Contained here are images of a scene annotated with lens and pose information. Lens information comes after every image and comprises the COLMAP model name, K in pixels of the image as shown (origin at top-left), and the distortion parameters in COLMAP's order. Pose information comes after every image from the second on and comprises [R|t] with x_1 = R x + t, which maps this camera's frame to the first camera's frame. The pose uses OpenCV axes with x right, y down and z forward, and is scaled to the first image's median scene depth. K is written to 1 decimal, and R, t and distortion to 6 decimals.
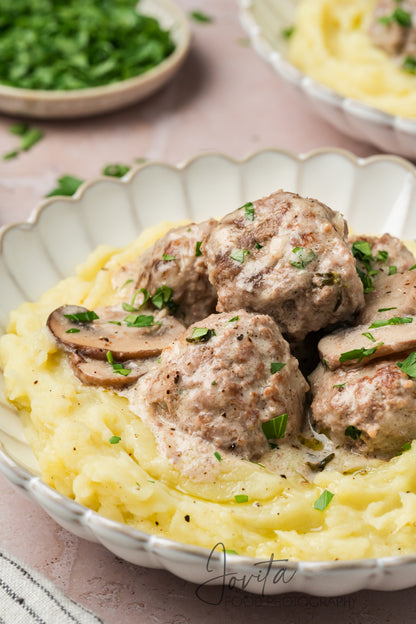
lens RADIAL K [[2441.4, 0, 208.0], [0, 2441.4, 312.0], [0, 0, 1]] dist [-0.121052, -0.255369]
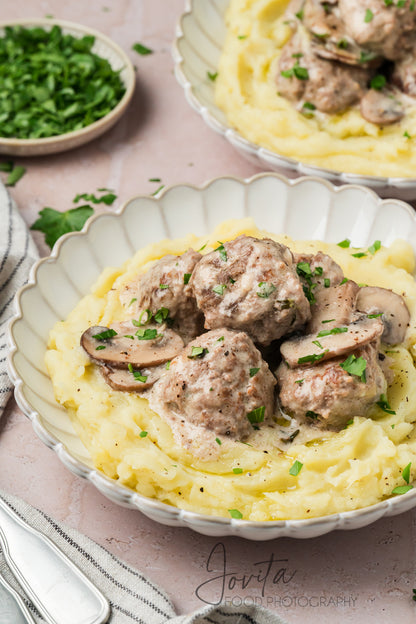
lens RADIAL K [[2441.4, 0, 208.0], [0, 2441.4, 312.0], [0, 0, 1]] dist [-0.121052, -0.255369]
pose [[0.995347, -0.078478, 0.055914, -0.072630], [0.071034, 0.989669, 0.124533, -0.185067], [-0.065109, -0.119982, 0.990639, -0.375323]]
